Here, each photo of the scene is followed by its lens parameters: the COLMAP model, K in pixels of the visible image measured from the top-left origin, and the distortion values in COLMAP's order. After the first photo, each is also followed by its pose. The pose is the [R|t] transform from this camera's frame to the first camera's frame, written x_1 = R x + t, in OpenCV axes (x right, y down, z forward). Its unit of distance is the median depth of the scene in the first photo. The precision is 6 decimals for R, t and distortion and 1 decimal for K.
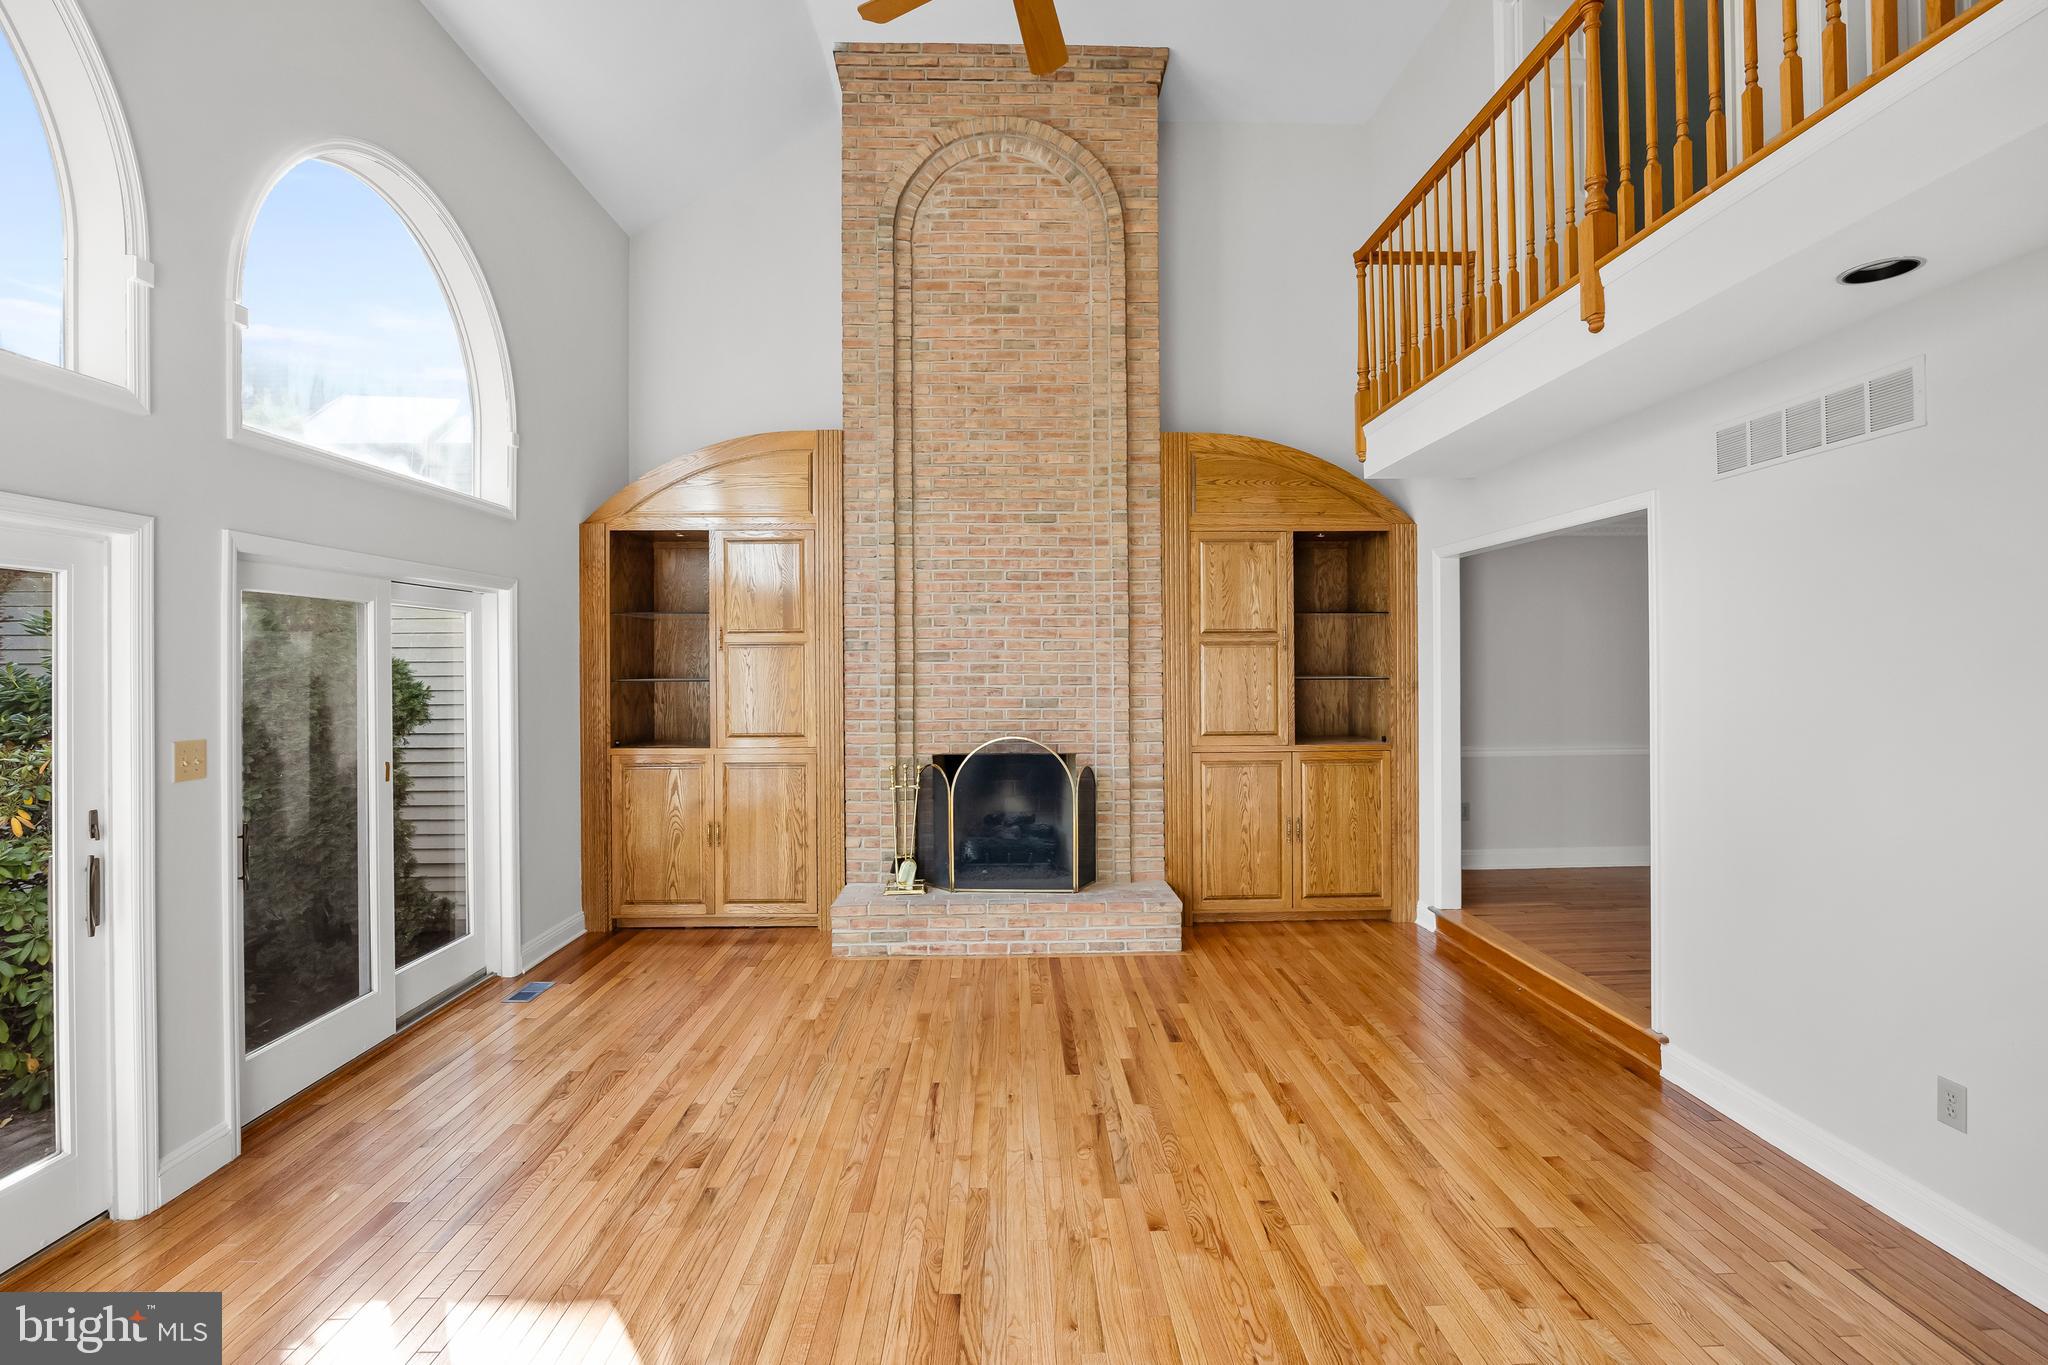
lens RADIAL K [[976.3, 0, 1020.7], [0, 976.3, 667.4], [0, 0, 1]] dist [-0.018504, 0.000809]
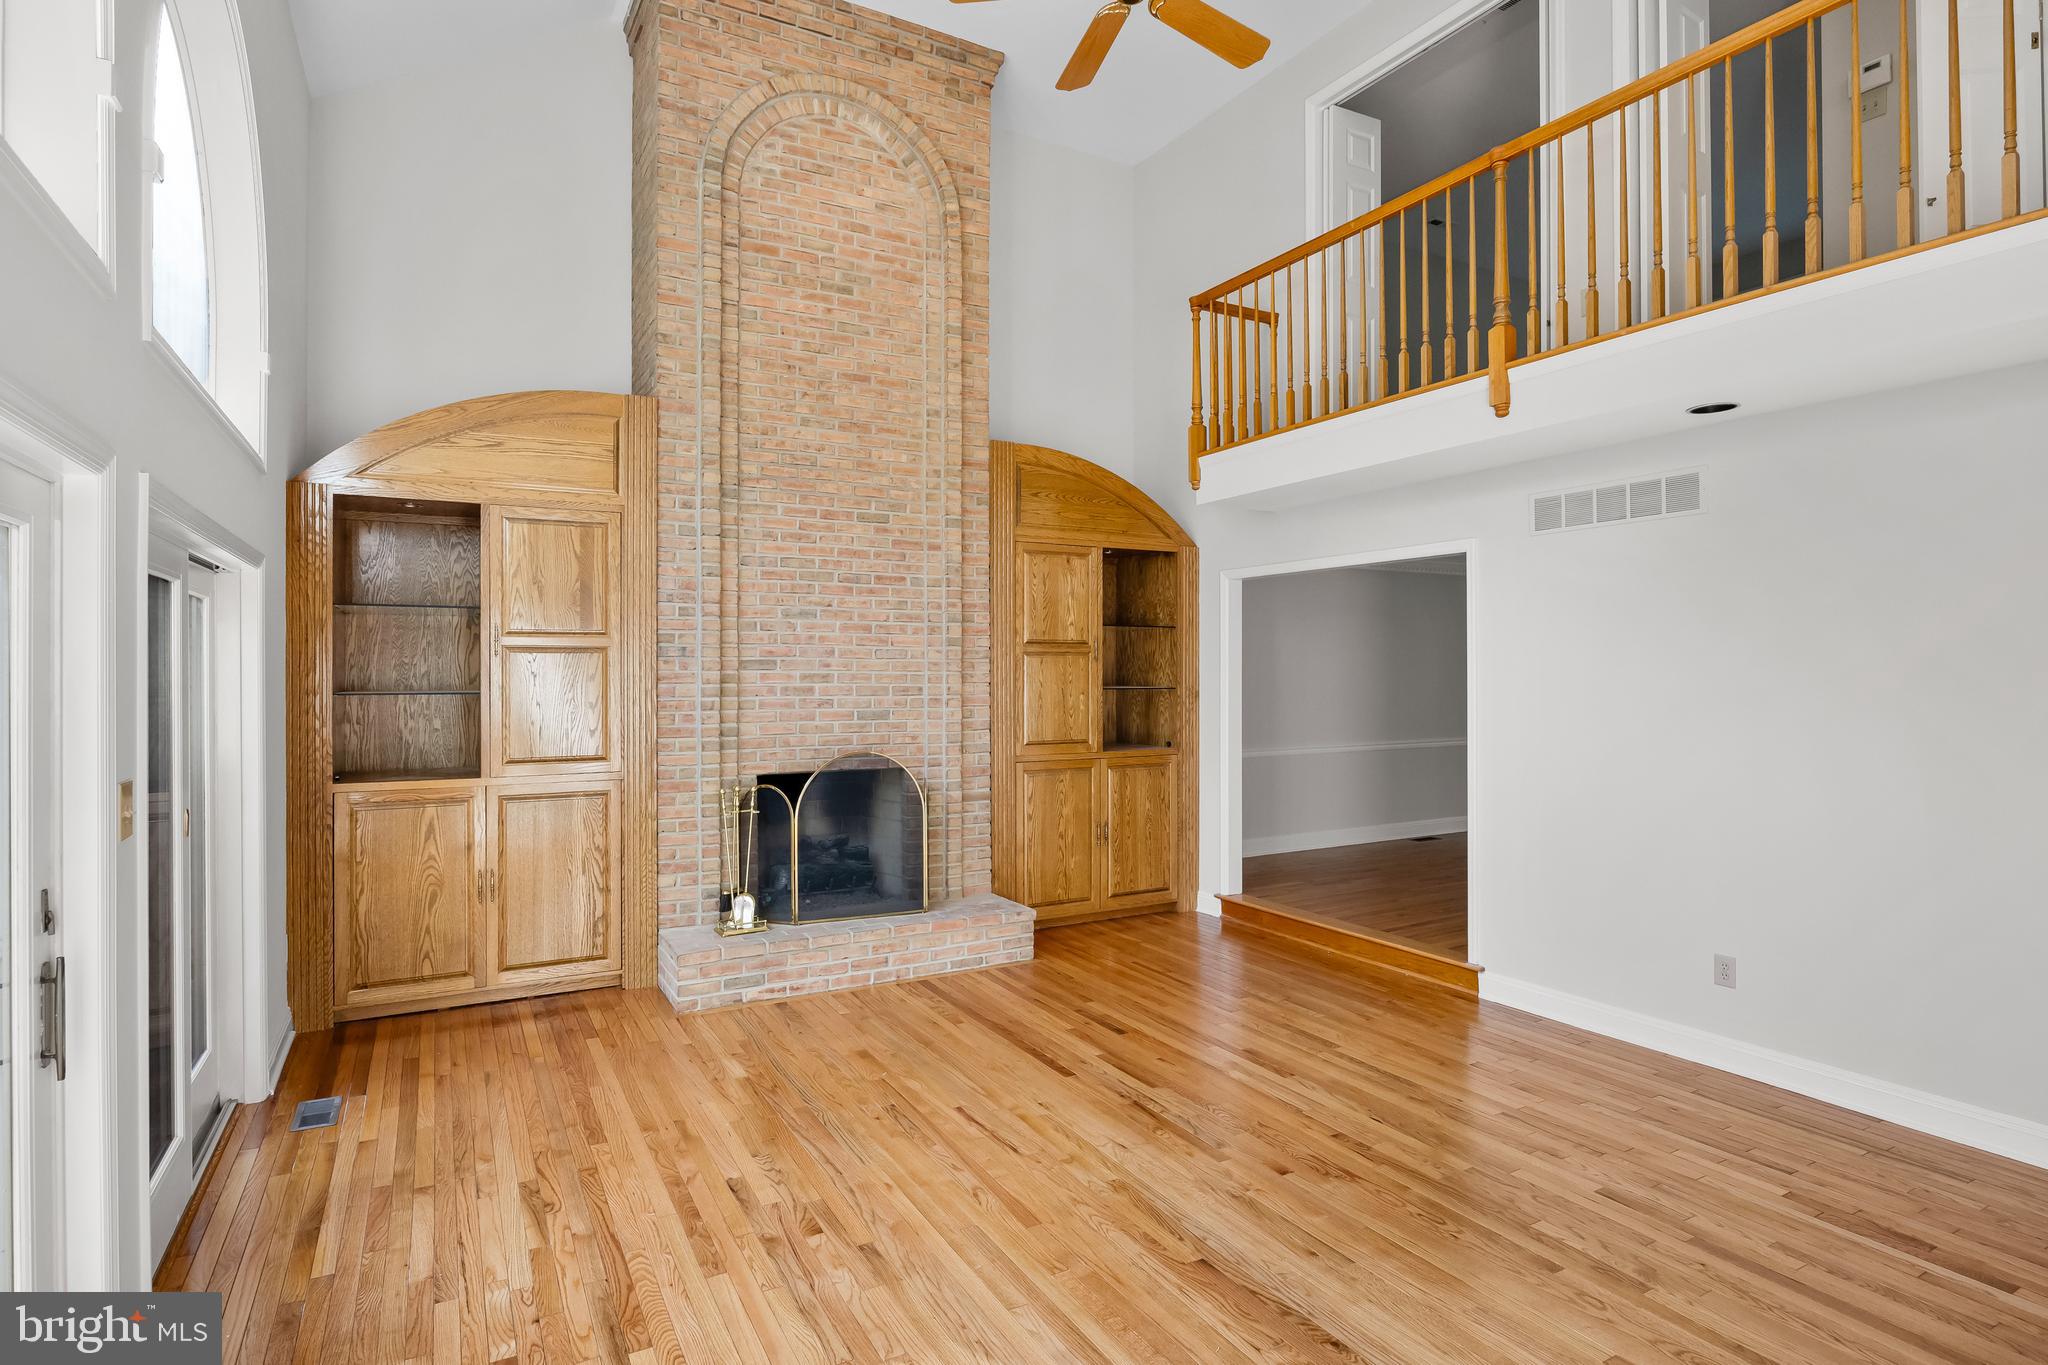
lens RADIAL K [[1081.2, 0, 1025.6], [0, 1081.2, 676.3], [0, 0, 1]] dist [-0.008199, 0.000320]
pose [[0.882355, 0.002218, 0.470580, -0.345090], [-0.000891, 0.999995, -0.003043, 0.002294], [-0.470584, 0.002266, 0.882352, 0.015745]]
